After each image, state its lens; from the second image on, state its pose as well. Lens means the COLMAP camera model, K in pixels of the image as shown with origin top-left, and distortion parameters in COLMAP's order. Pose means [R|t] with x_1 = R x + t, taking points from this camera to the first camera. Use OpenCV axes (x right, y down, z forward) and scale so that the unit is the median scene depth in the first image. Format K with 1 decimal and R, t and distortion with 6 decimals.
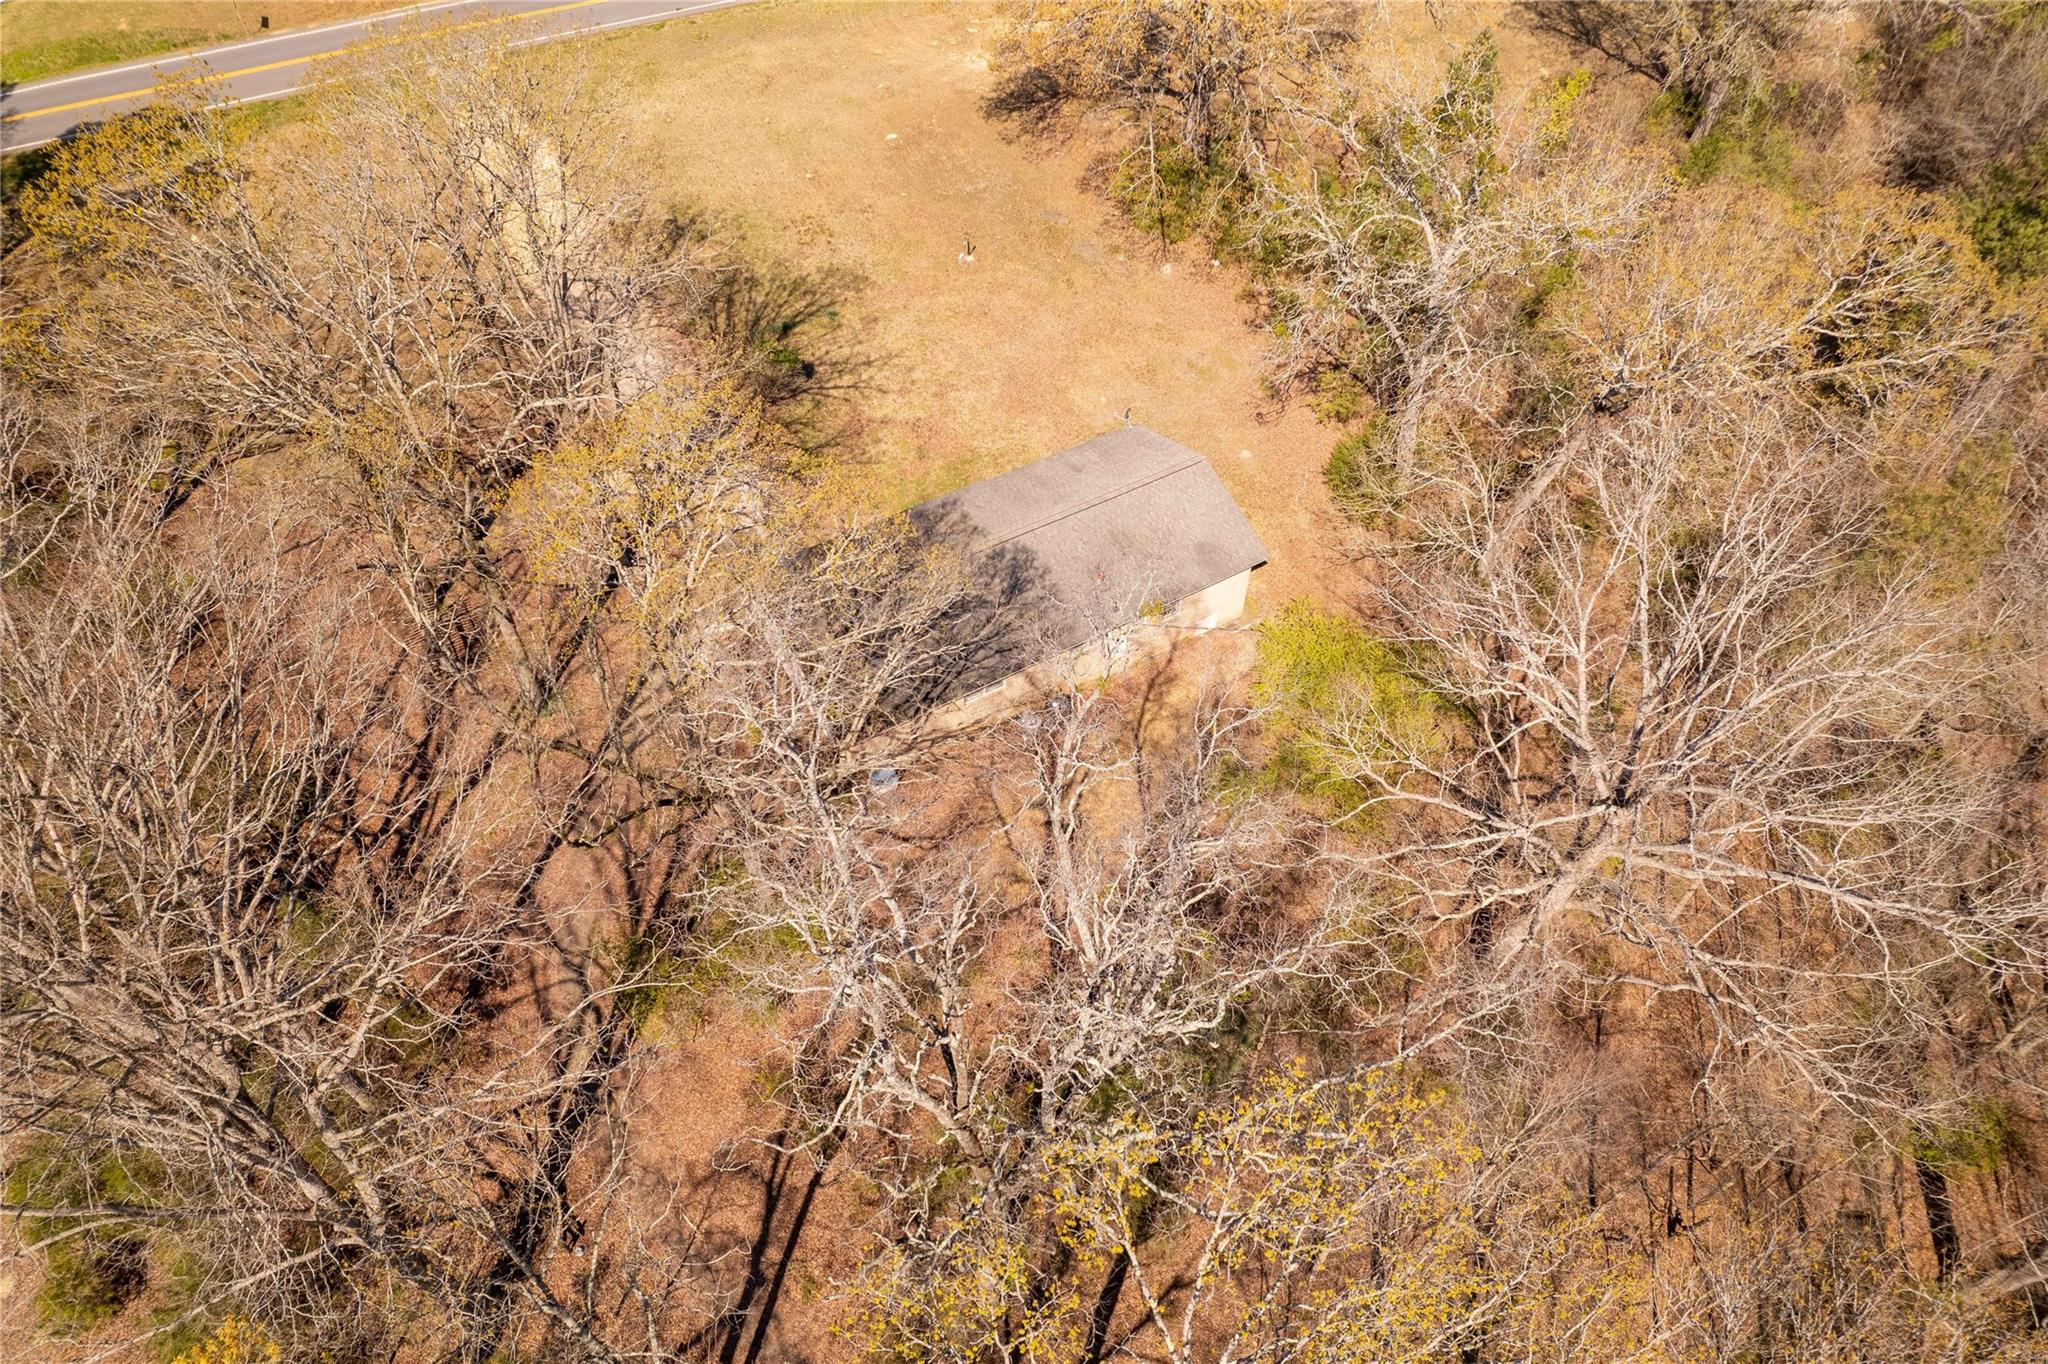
lens RADIAL K [[1316.2, 0, 1020.8], [0, 1316.2, 678.3], [0, 0, 1]] dist [-0.056552, 0.037536]
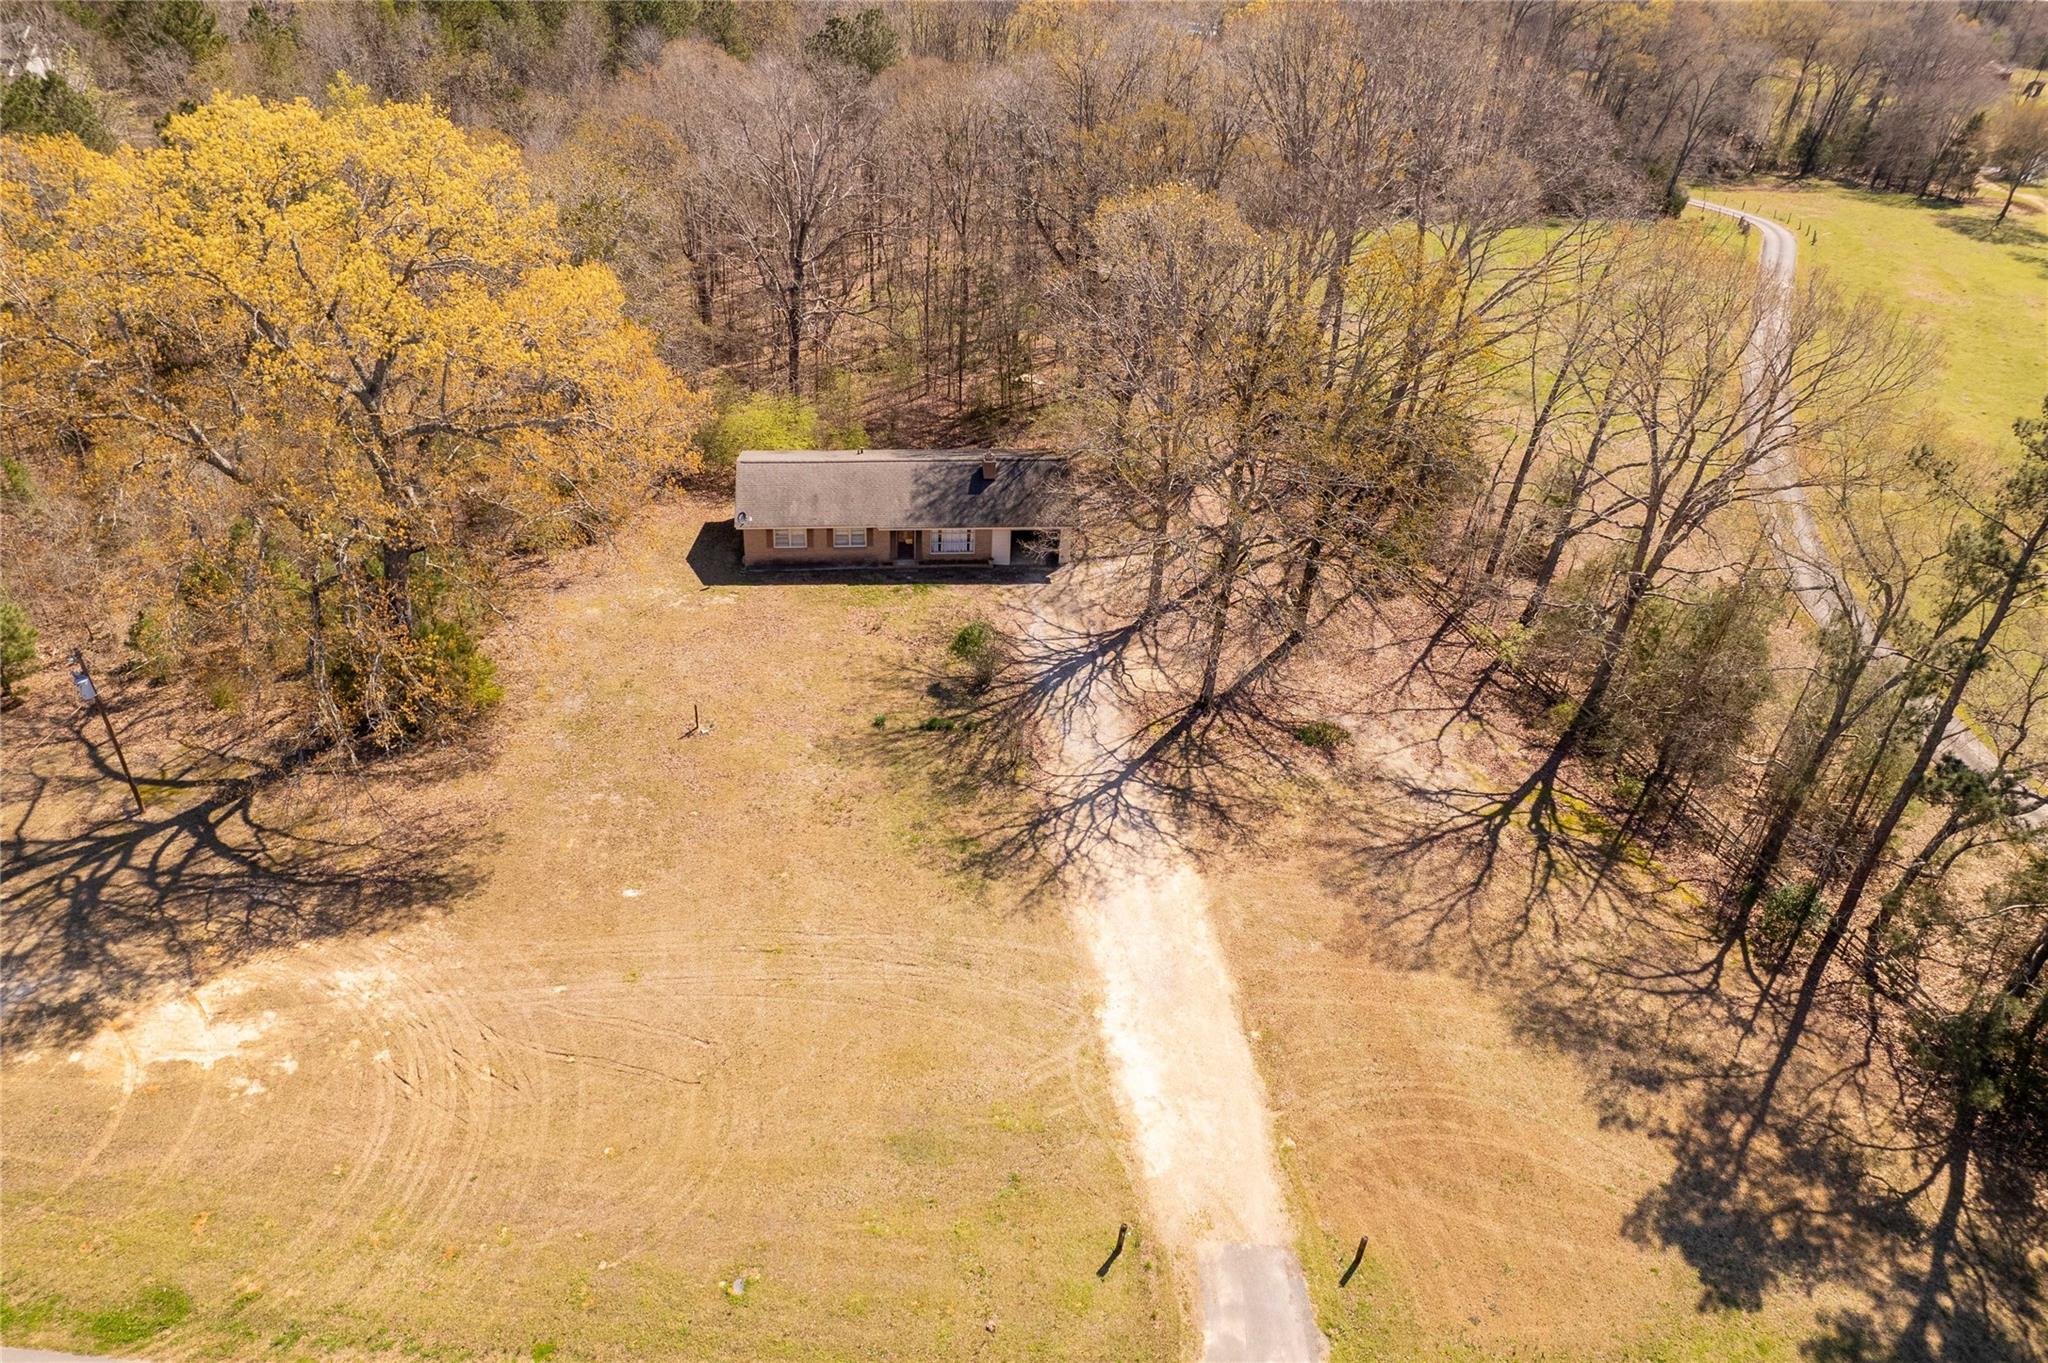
lens RADIAL K [[1437.2, 0, 1038.7], [0, 1437.2, 675.5], [0, 0, 1]] dist [-0.068403, 0.060918]
pose [[-0.914710, -0.263119, 0.306714, -0.557538], [0.276090, 0.147335, 0.949772, -1.233245], [-0.295092, 0.953447, -0.062124, 1.014873]]
